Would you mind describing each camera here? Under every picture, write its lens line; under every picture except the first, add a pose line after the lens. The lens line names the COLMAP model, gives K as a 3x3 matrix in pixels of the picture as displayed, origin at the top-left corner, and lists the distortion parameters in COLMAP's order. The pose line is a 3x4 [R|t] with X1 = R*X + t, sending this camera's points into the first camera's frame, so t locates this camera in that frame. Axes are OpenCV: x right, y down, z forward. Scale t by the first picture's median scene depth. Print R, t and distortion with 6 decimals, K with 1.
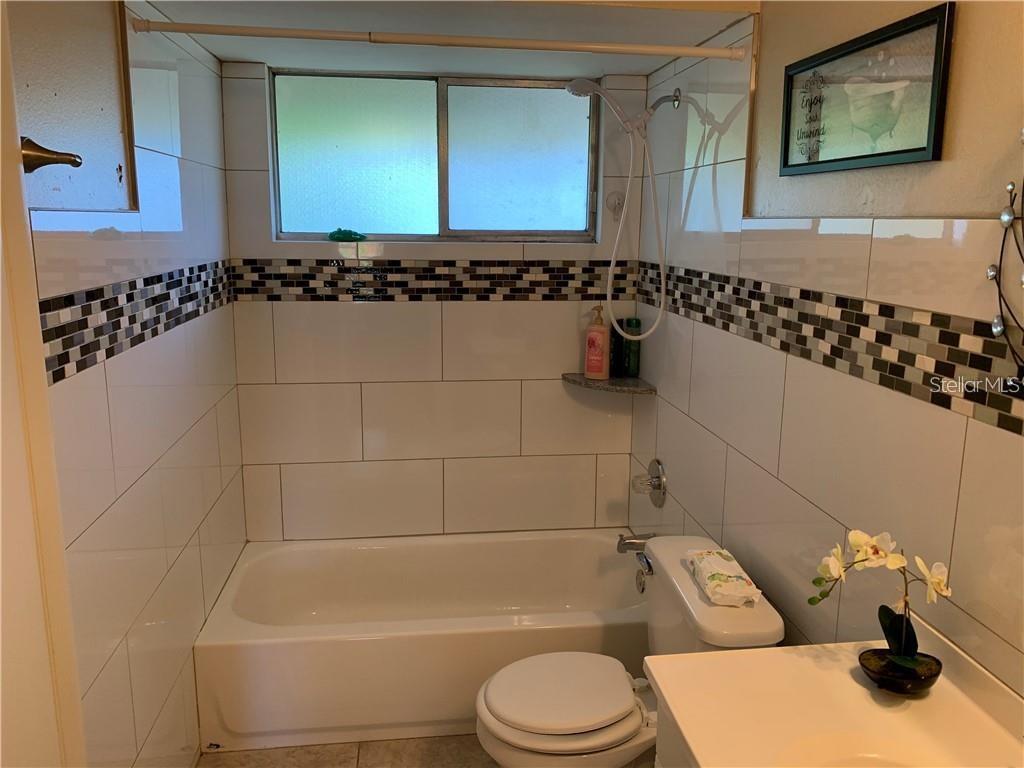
lens RADIAL K [[799.2, 0, 509.9], [0, 799.2, 377.5], [0, 0, 1]] dist [0.094331, -0.122689]
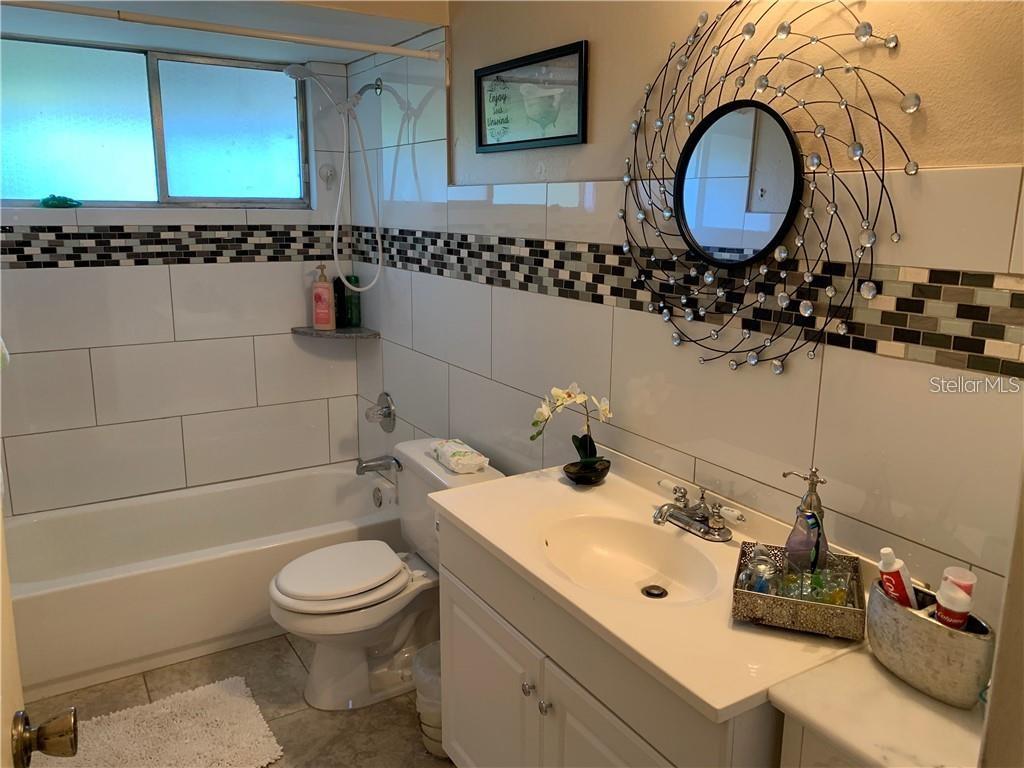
lens RADIAL K [[785.9, 0, 512.0], [0, 785.9, 384.0], [0, 0, 1]] dist [0.086656, -0.138624]
pose [[0.914035, -0.089774, 0.395576, -0.119019], [0.076688, 0.995860, 0.048807, 0.052605], [-0.398319, -0.014275, 0.917136, -0.166541]]
